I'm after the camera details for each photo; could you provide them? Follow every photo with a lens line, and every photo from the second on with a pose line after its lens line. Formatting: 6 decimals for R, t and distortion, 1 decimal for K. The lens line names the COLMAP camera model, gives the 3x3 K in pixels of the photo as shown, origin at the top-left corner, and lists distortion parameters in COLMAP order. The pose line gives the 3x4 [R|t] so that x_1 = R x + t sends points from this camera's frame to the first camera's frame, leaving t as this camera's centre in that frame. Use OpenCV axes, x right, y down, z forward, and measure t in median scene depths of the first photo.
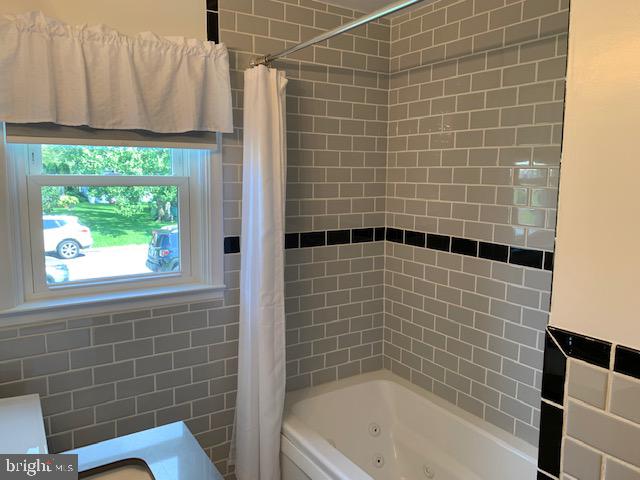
lens RADIAL K [[504.0, 0, 320.0], [0, 504.0, 240.0], [0, 0, 1]] dist [0.018403, 0.000088]
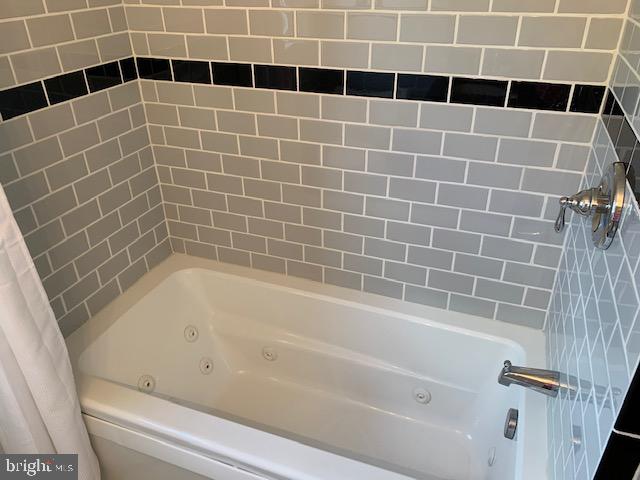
lens RADIAL K [[487.0, 0, 319.9], [0, 487.0, 235.6], [0, 0, 1]] dist [0.063471, -0.094937]
pose [[0.802962, -0.312640, 0.507452, -0.068369], [0.102360, 0.911071, 0.399341, -0.045000], [-0.587174, -0.268713, 0.763557, 0.338109]]
